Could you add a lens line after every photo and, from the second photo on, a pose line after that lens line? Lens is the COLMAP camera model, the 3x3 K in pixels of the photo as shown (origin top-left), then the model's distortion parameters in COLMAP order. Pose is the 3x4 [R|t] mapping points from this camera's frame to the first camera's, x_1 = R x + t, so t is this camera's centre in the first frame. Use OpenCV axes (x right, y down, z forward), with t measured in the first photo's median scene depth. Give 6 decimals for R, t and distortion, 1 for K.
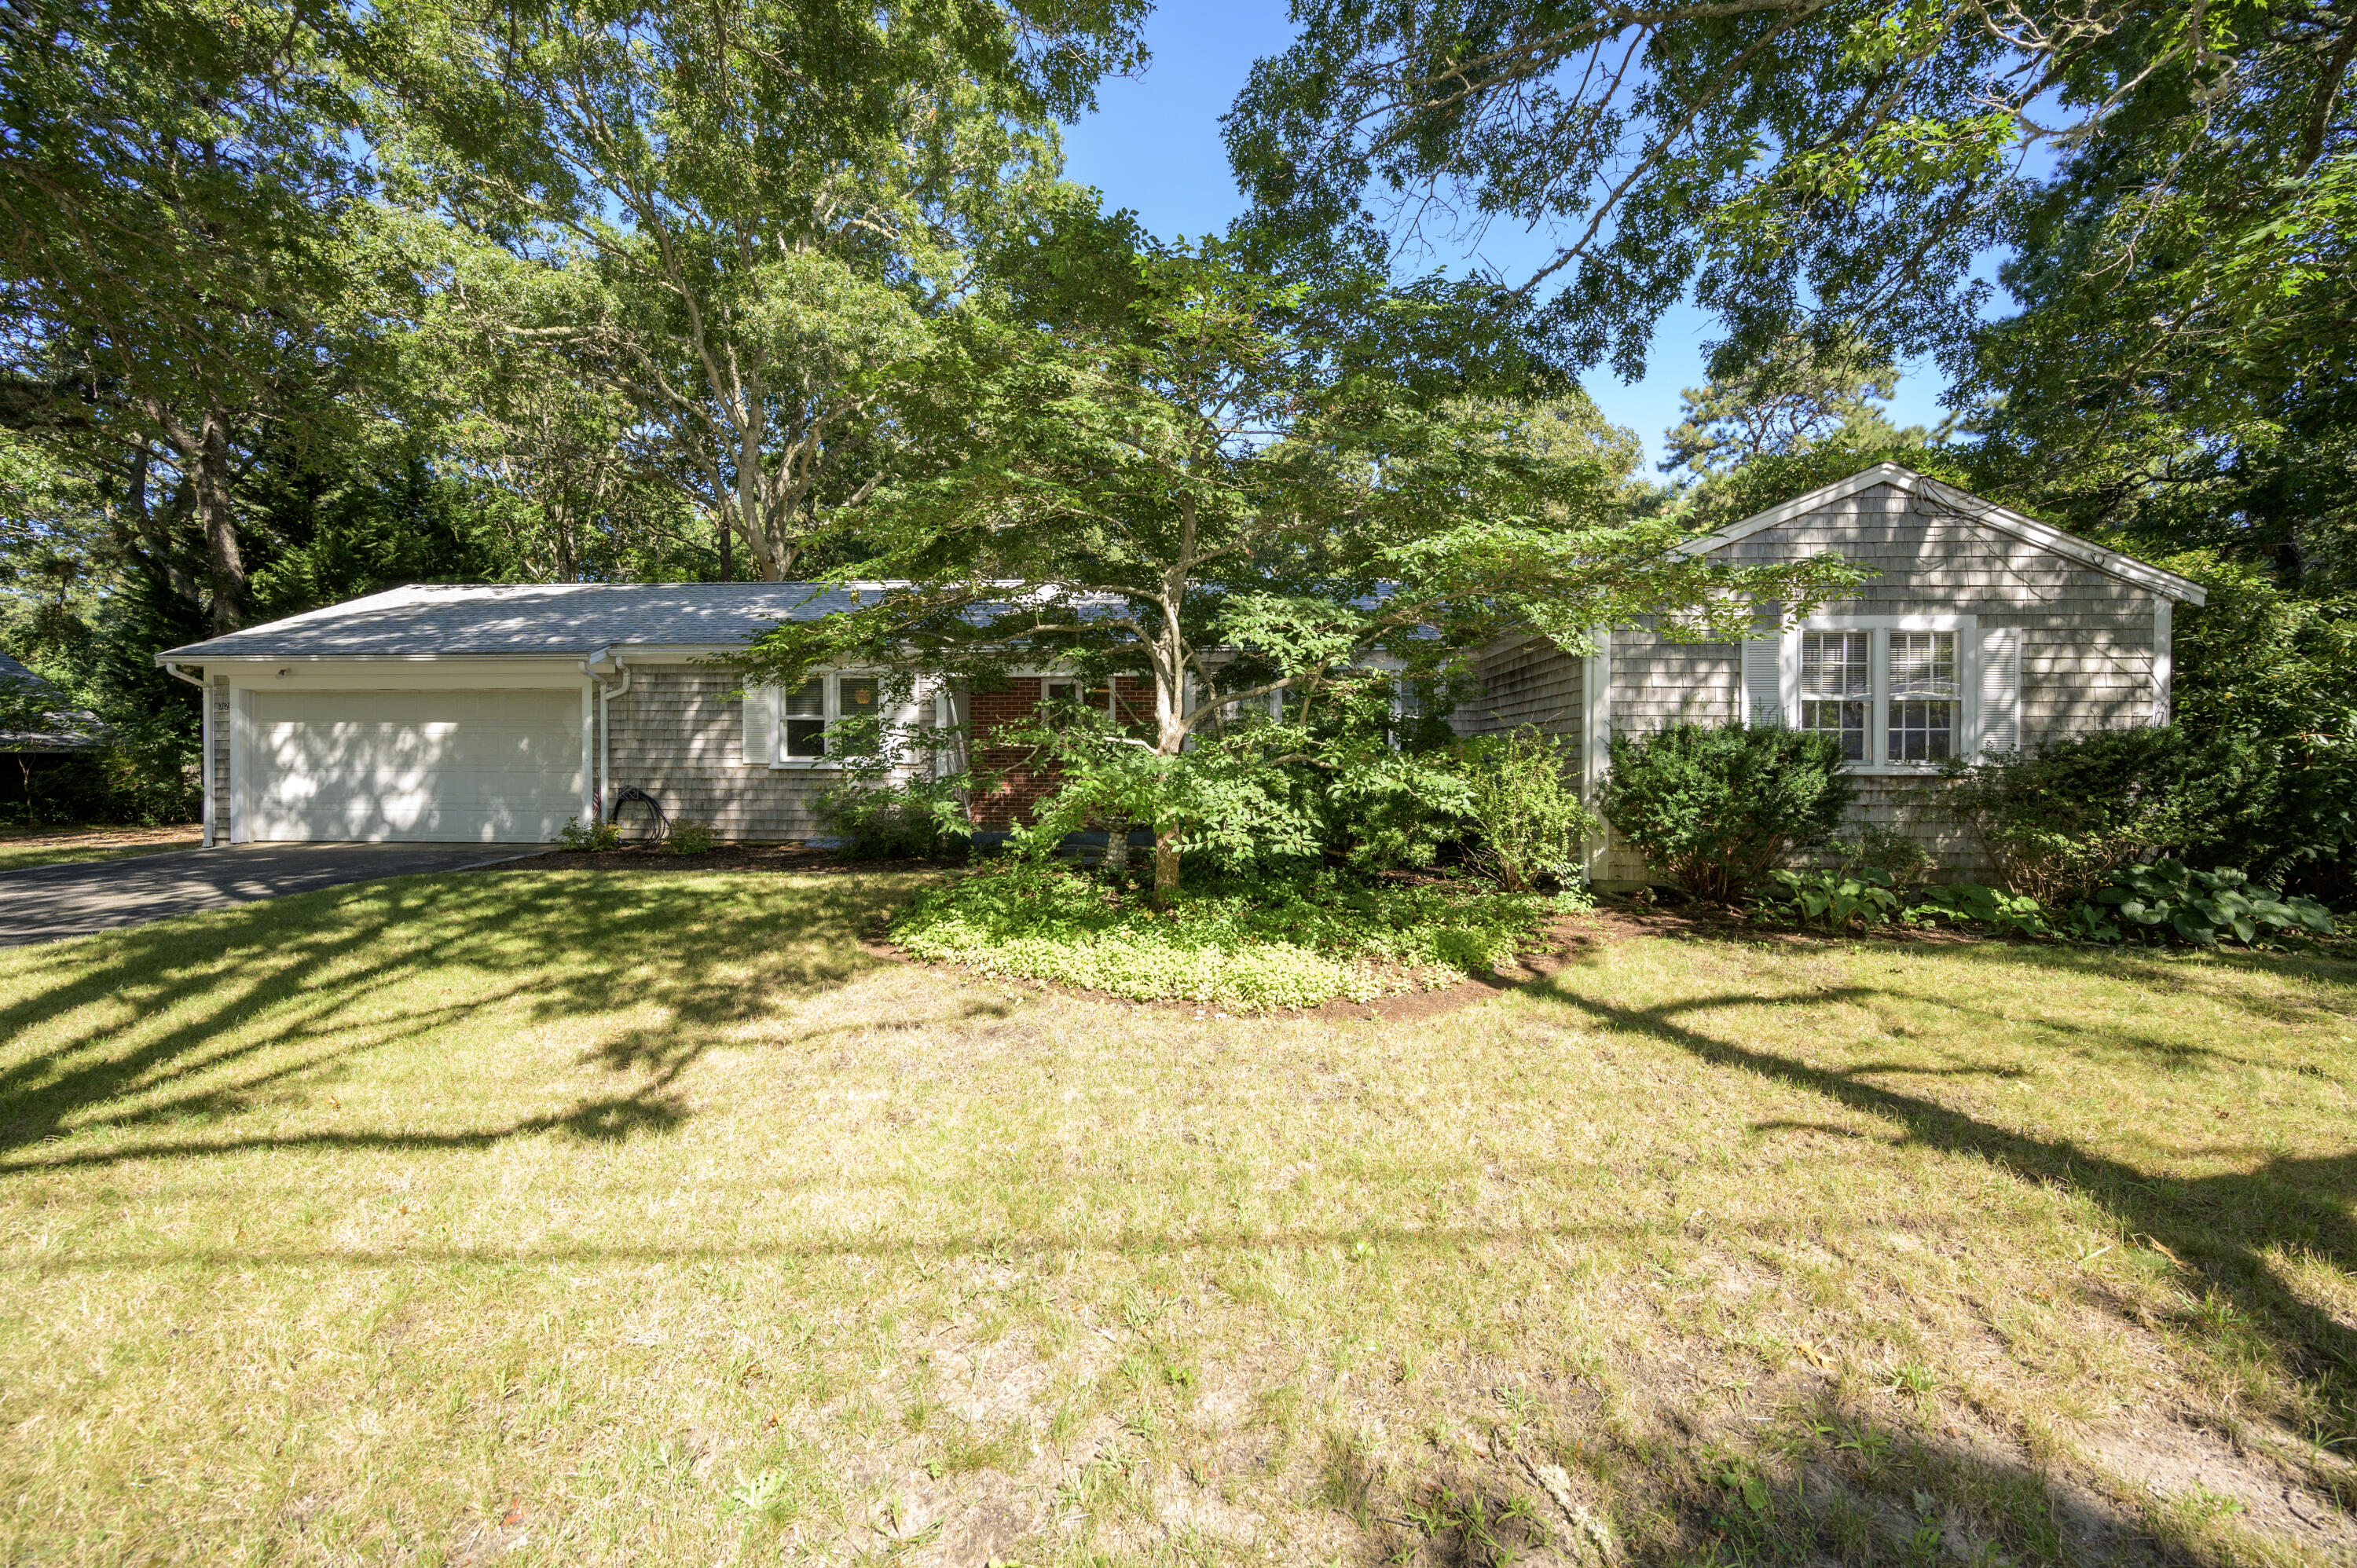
lens RADIAL K [[932.2, 0, 1173.5], [0, 932.2, 784.8], [0, 0, 1]] dist [-0.001957, 0.000343]
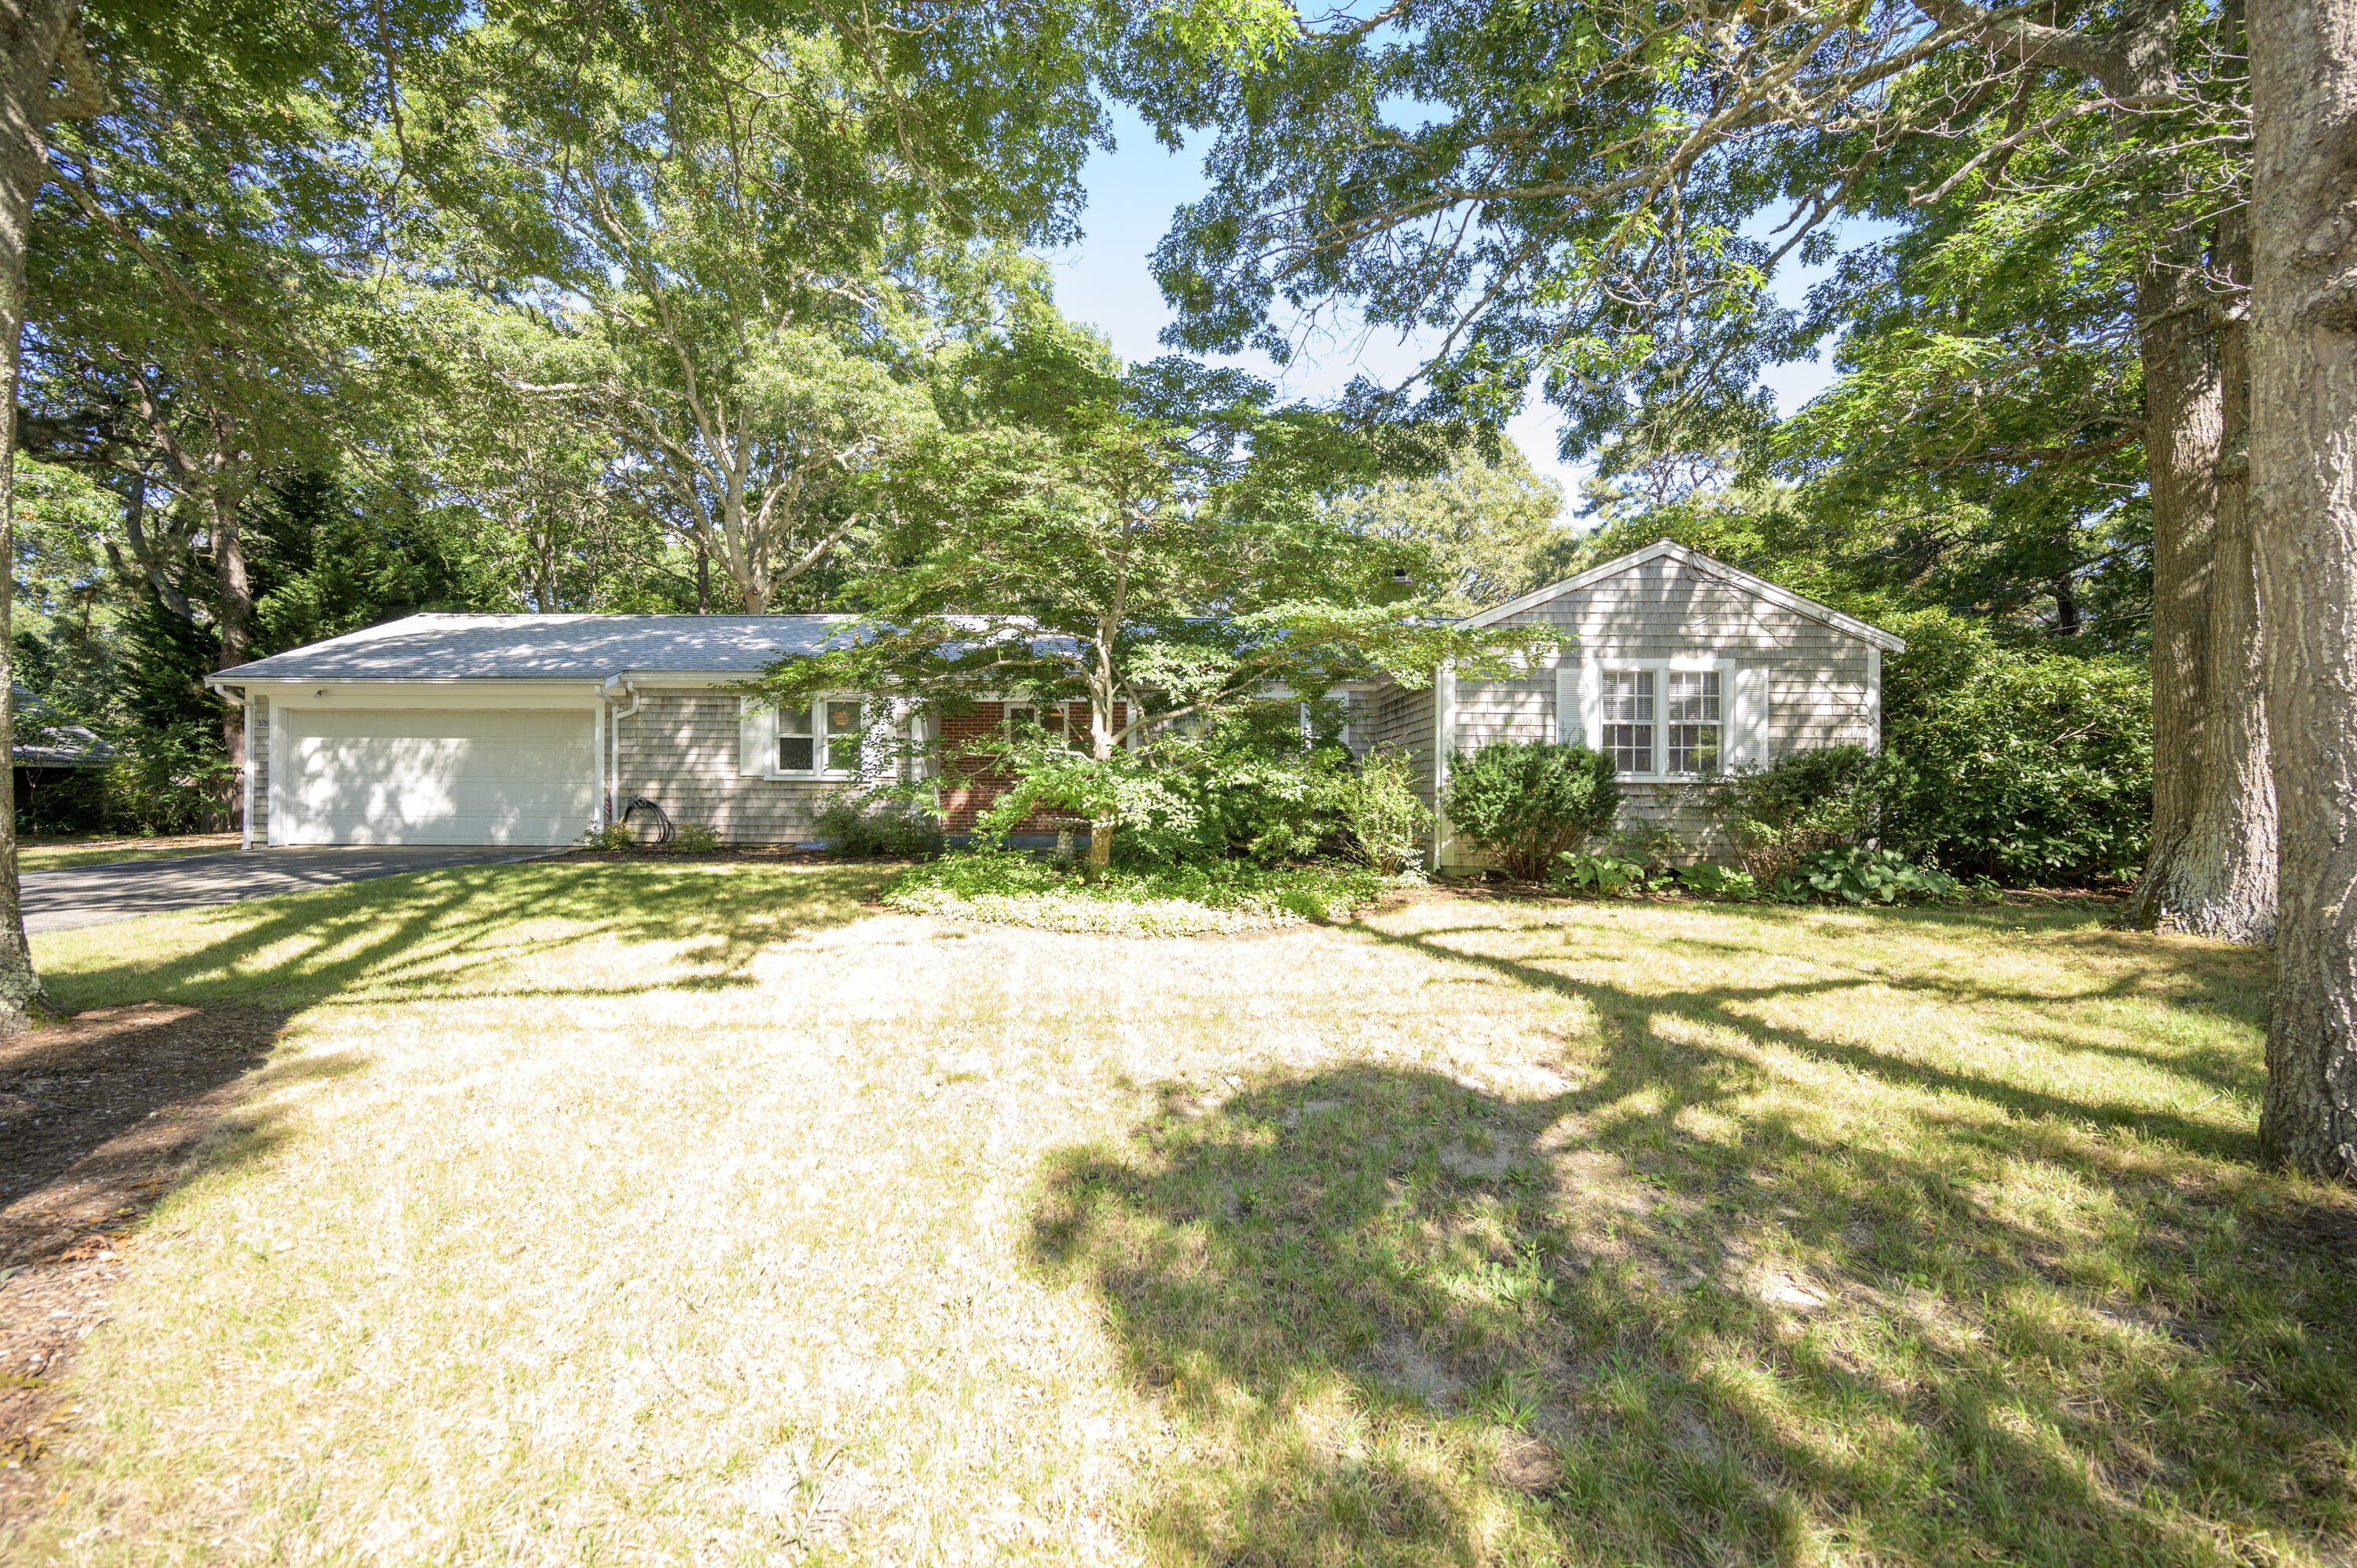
lens RADIAL K [[946.8, 0, 1184.5], [0, 946.8, 788.7], [0, 0, 1]] dist [0.021754, -0.000050]
pose [[0.999050, 0.002448, 0.043514, 0.044847], [-0.001372, 0.999692, -0.024761, 0.029560], [-0.043561, 0.024678, 0.998746, -0.258735]]
